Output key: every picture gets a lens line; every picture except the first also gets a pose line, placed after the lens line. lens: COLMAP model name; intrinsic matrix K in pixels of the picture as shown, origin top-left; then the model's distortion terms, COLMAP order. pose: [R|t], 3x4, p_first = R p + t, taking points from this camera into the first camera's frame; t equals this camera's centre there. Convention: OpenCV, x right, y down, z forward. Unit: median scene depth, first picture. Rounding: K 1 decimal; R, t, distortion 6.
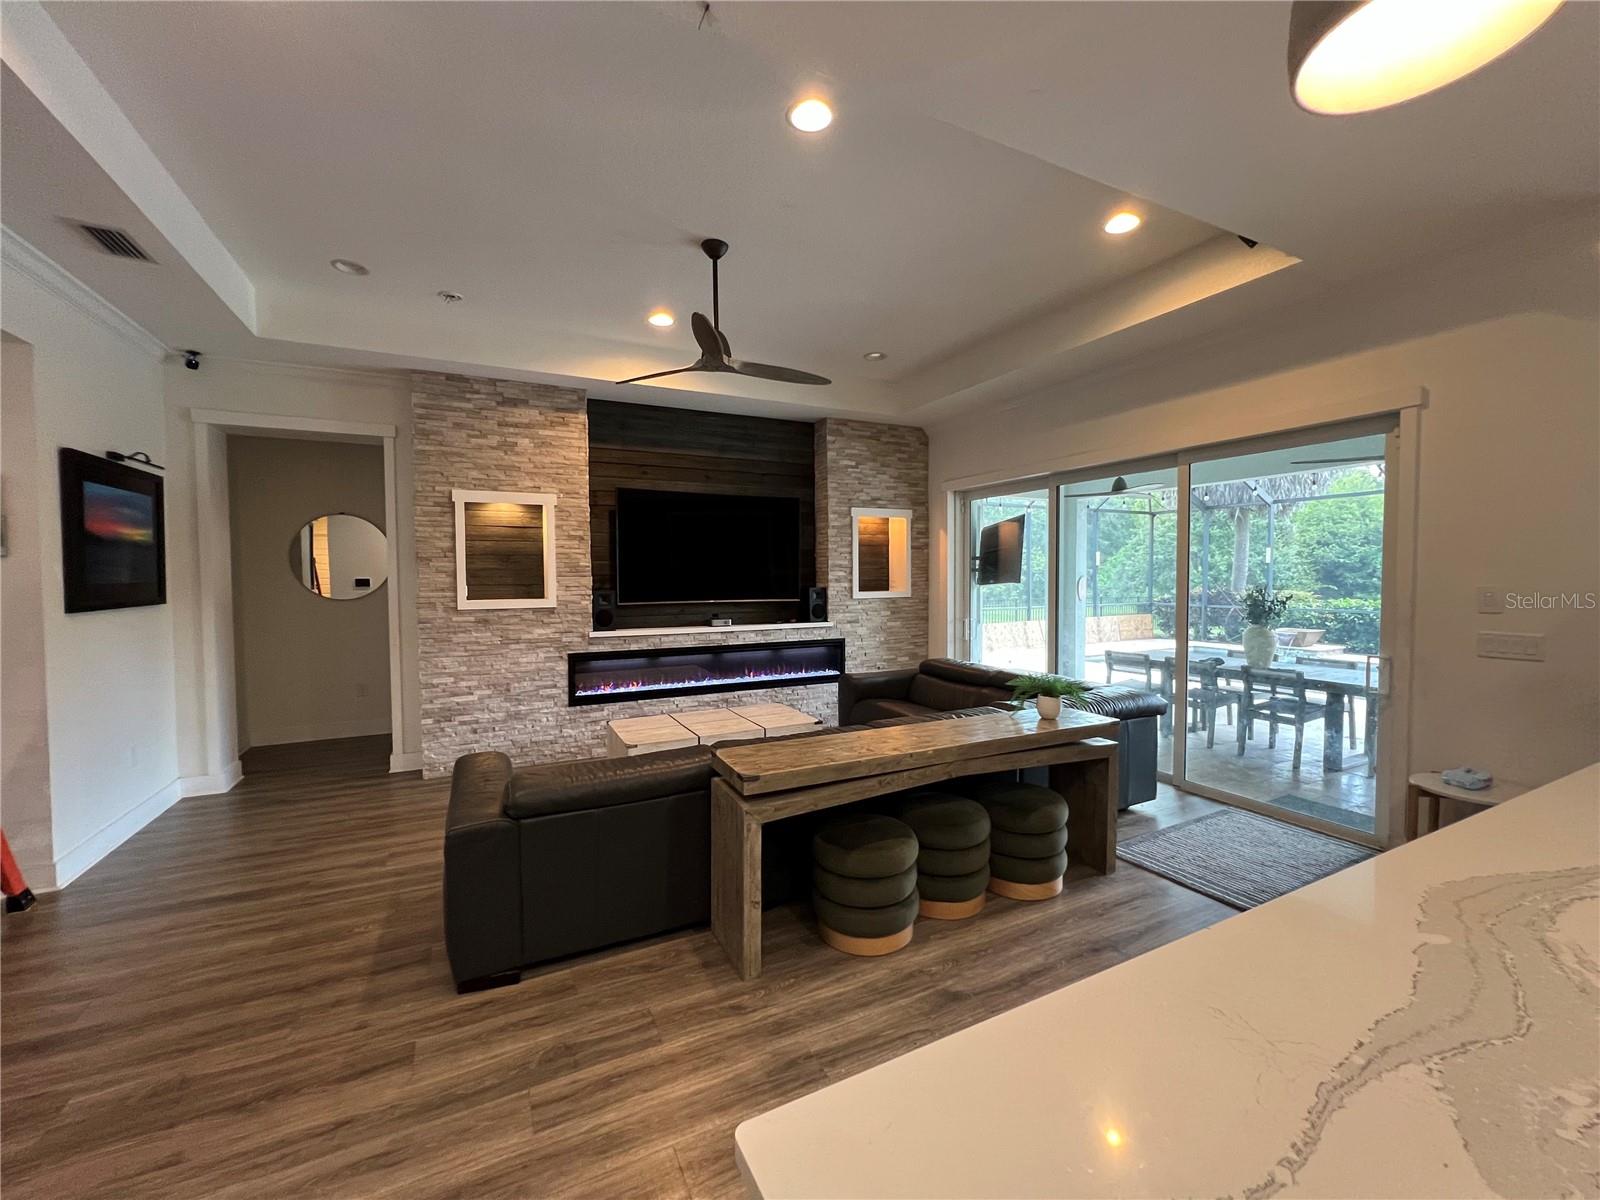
lens RADIAL K [[642.8, 0, 800.3], [0, 642.8, 599.5], [0, 0, 1]] dist [-0.003404, 0.000445]
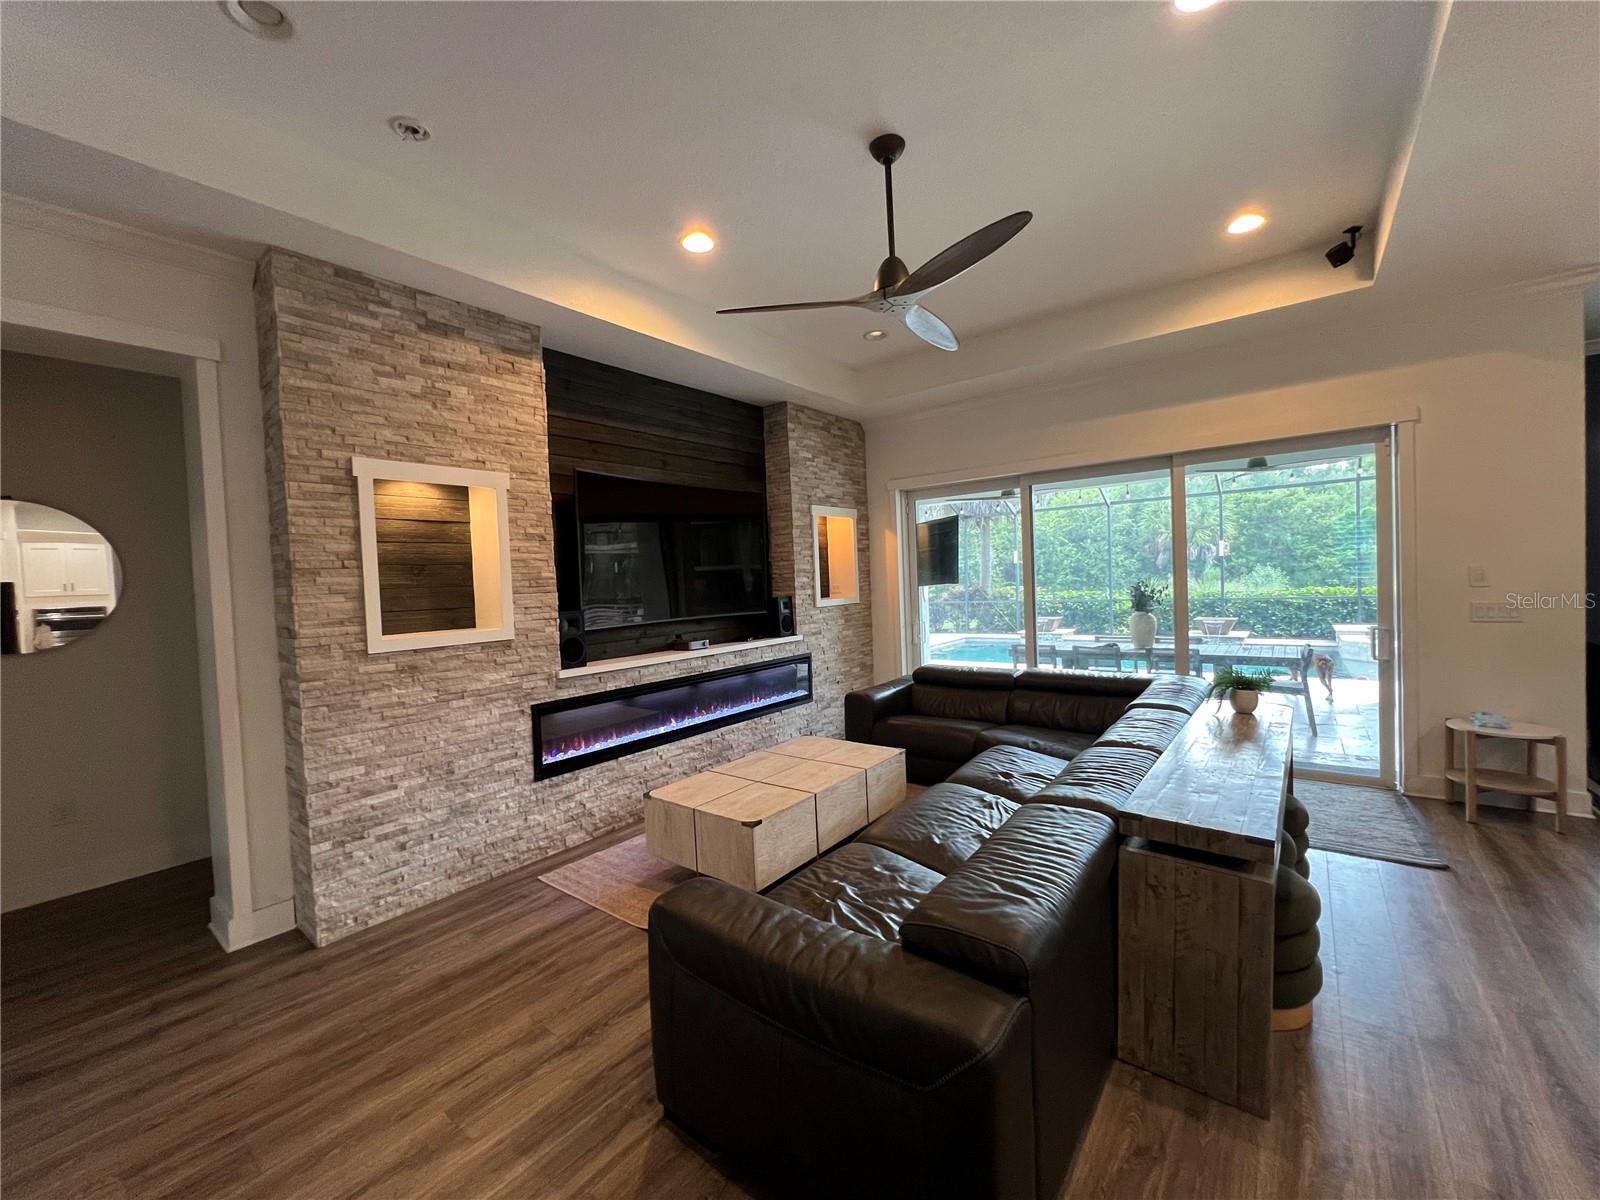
lens RADIAL K [[642.8, 0, 802.4], [0, 642.8, 598.7], [0, 0, 1]] dist [-0.003404, 0.000445]
pose [[0.902426, -0.044222, 0.428569, -0.387880], [0.052563, 0.998588, -0.007639, -0.009143], [-0.427626, 0.029421, 0.903477, 0.249585]]
